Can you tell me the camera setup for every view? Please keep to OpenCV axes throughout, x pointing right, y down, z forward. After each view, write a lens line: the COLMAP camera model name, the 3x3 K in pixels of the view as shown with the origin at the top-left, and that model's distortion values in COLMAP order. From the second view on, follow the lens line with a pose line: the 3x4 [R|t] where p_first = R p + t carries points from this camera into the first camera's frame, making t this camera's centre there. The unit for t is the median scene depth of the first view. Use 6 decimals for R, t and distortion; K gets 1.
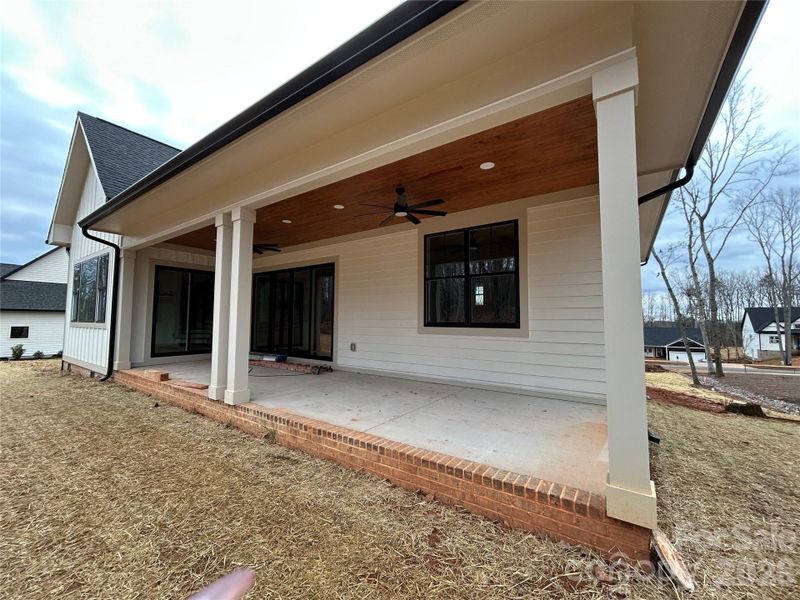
lens RADIAL K [[323.0, 0, 397.4], [0, 323.0, 304.5], [0, 0, 1]] dist [-0.006325, -0.000415]
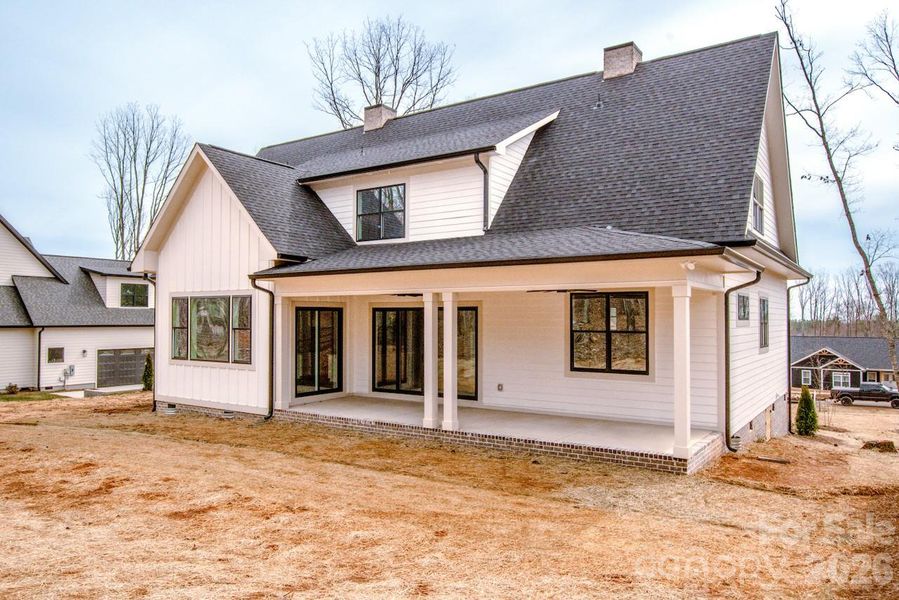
lens RADIAL K [[634.1, 0, 436.2], [0, 634.1, 317.5], [0, 0, 1]] dist [-0.010340, 0.006250]
pose [[0.999979, -0.004314, 0.004873, -0.417844], [0.004068, 0.998774, 0.049332, -0.243500], [-0.005080, -0.049311, 0.998771, -1.307519]]
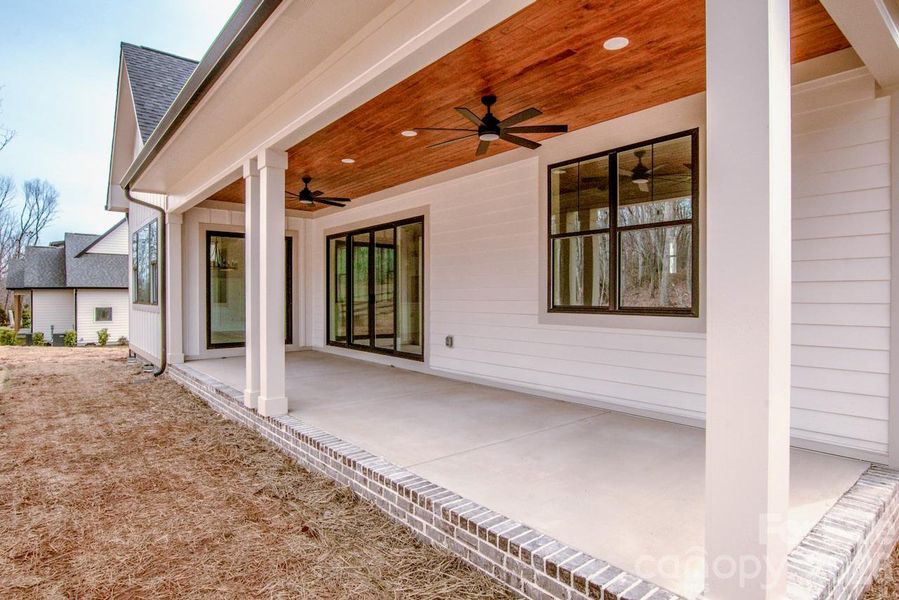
lens RADIAL K [[488.7, 0, 438.3], [0, 488.7, 308.3], [0, 0, 1]] dist [-0.030375, 0.002929]
pose [[0.962743, 0.001855, -0.270412, 0.133322], [0.017718, 0.997395, 0.069925, -0.010237], [0.269837, -0.072111, 0.960202, 0.021282]]
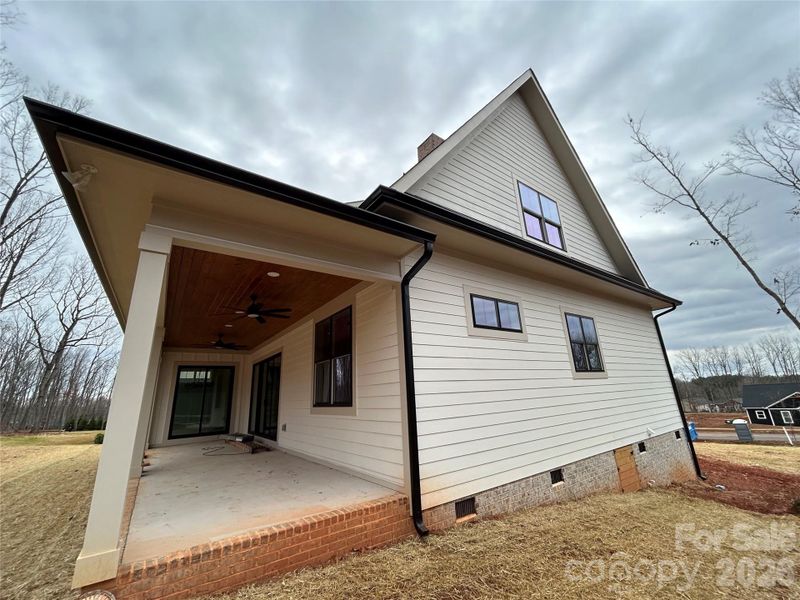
lens RADIAL K [[323.8, 0, 402.3], [0, 323.8, 306.6], [0, 0, 1]] dist [-0.002069, 0.000375]
pose [[0.943477, -0.138004, -0.301339, 0.735957], [0.071673, 0.972630, -0.221028, 0.002405], [0.323594, 0.186937, 0.927546, 0.016923]]
